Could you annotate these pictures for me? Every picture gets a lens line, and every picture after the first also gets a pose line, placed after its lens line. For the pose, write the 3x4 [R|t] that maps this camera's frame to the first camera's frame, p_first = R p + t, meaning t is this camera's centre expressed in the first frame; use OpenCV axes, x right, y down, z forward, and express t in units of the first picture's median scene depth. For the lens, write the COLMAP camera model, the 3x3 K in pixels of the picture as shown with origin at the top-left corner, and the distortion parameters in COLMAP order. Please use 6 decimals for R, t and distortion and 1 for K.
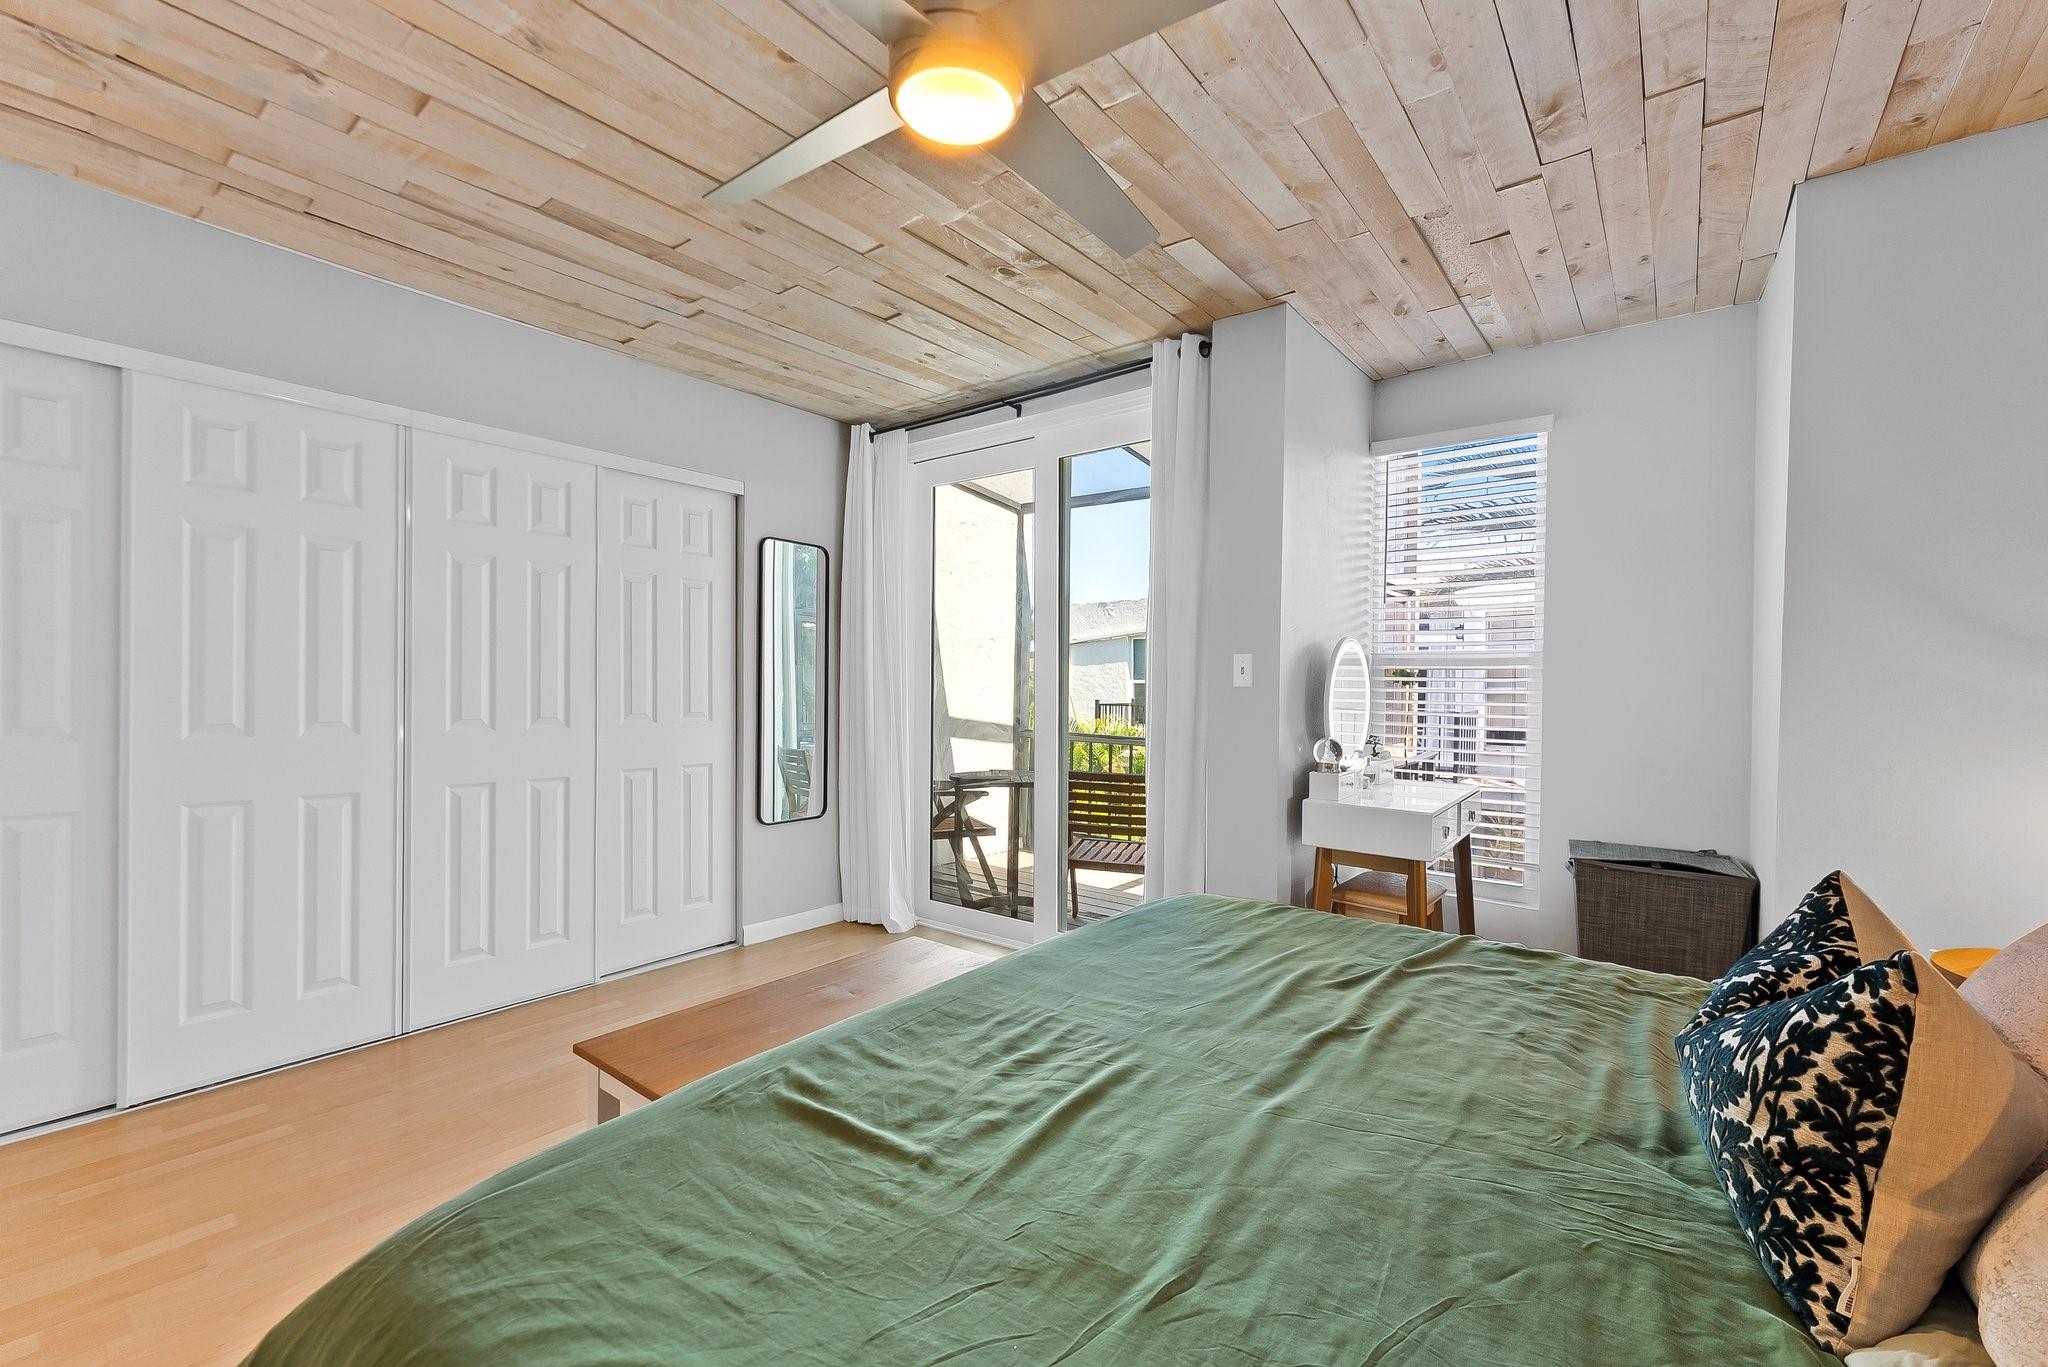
lens RADIAL K [[832.2, 0, 1028.2], [0, 832.2, 688.7], [0, 0, 1]] dist [0.000559, 0.000797]
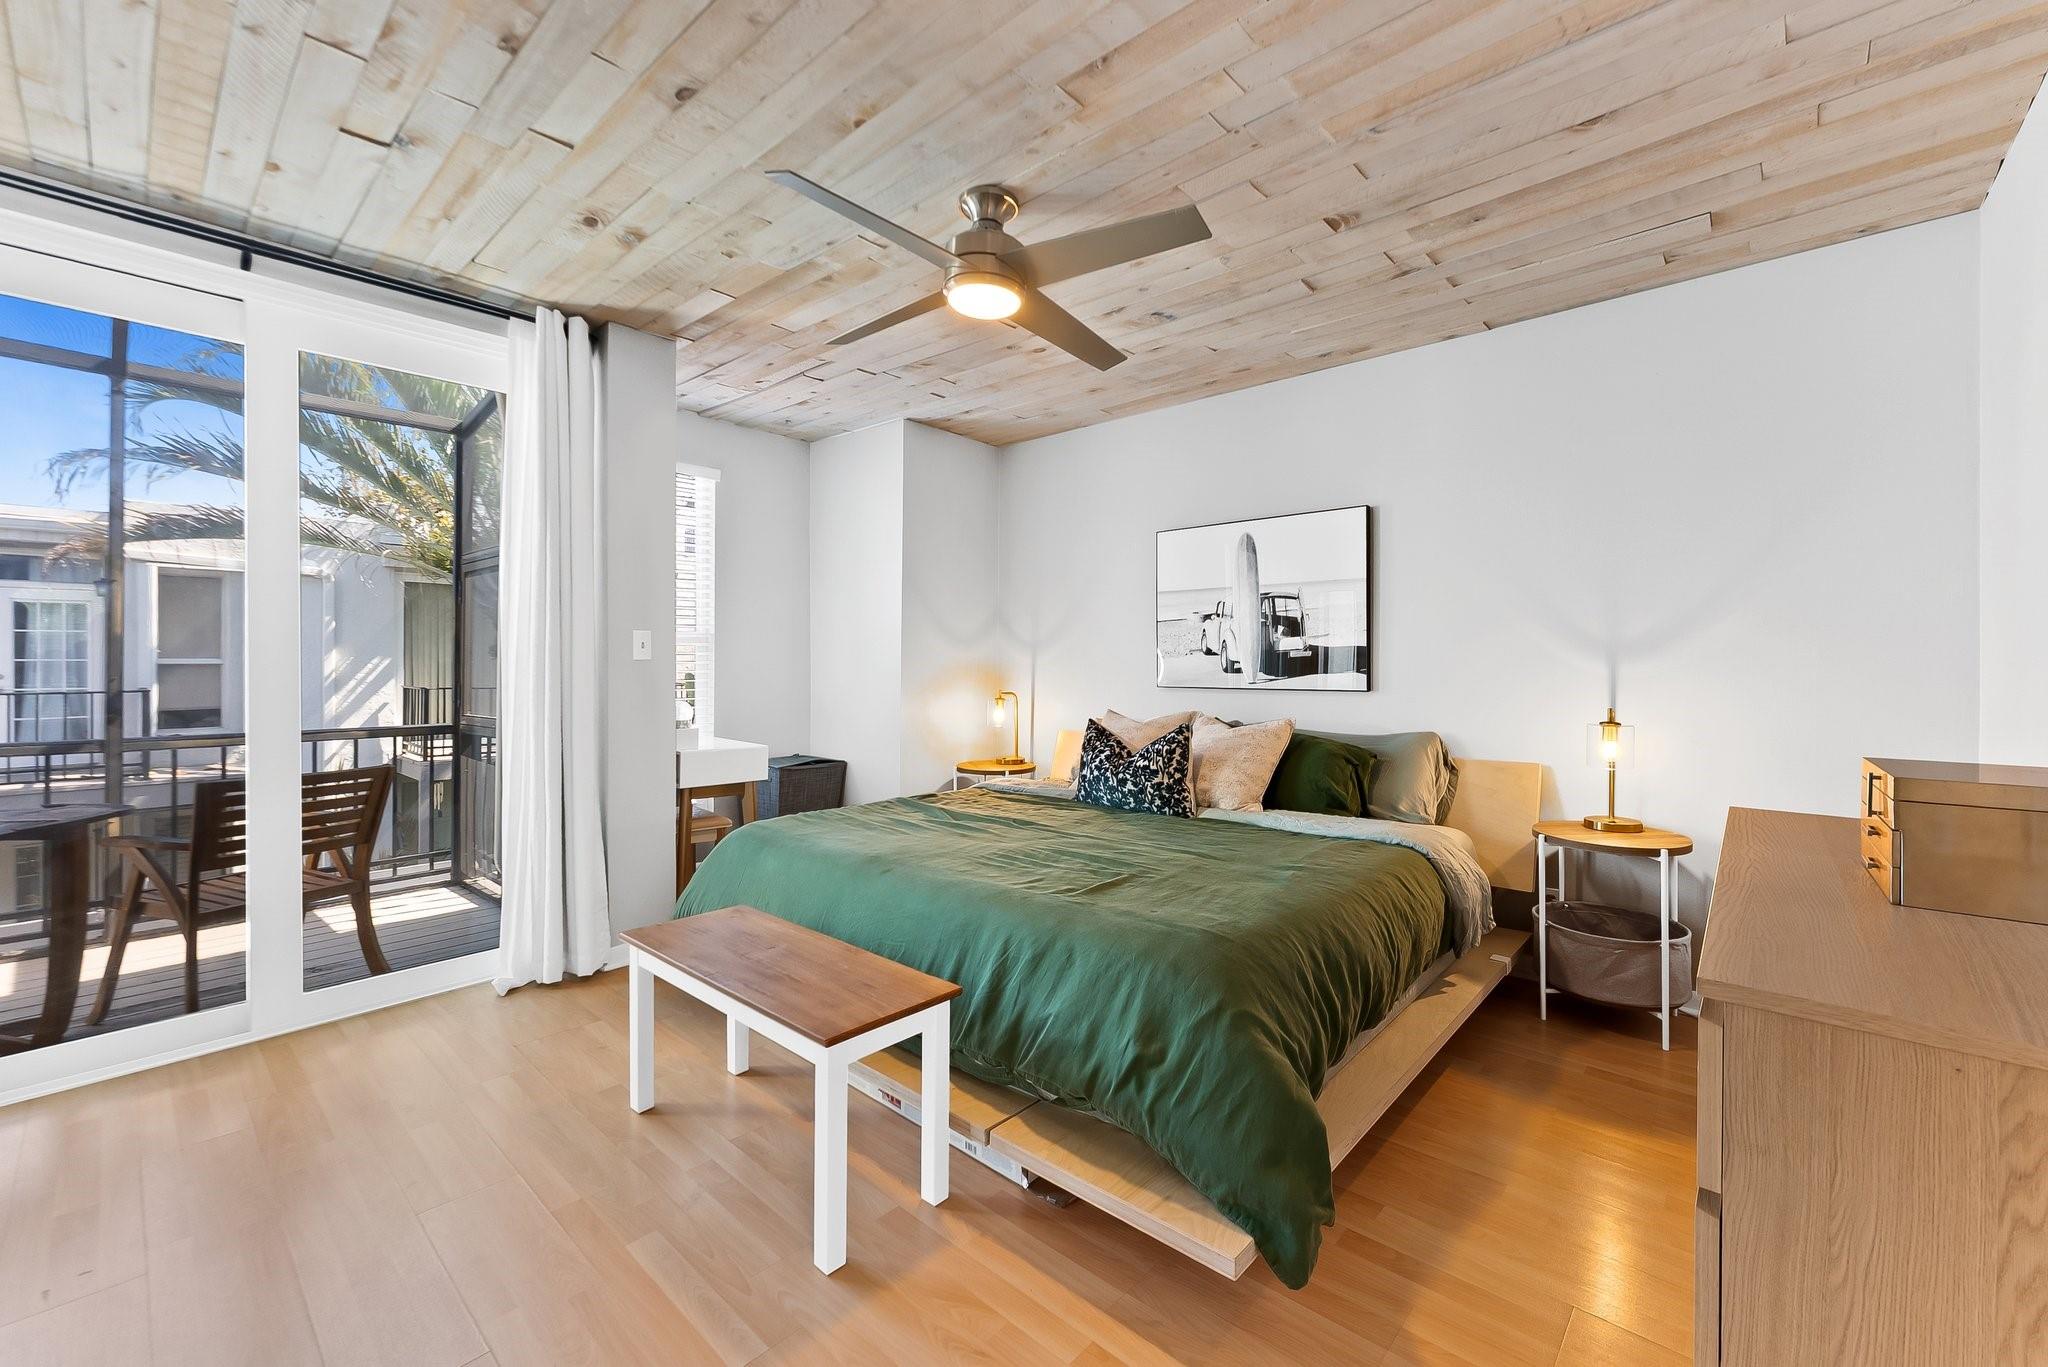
lens RADIAL K [[832.2, 0, 1025.0], [0, 832.2, 666.8], [0, 0, 1]] dist [0.000559, 0.000797]
pose [[0.096198, -0.006589, 0.995340, -0.927846], [0.004788, 0.999970, 0.006157, 0.003136], [-0.995351, 0.004173, 0.096226, 0.419626]]
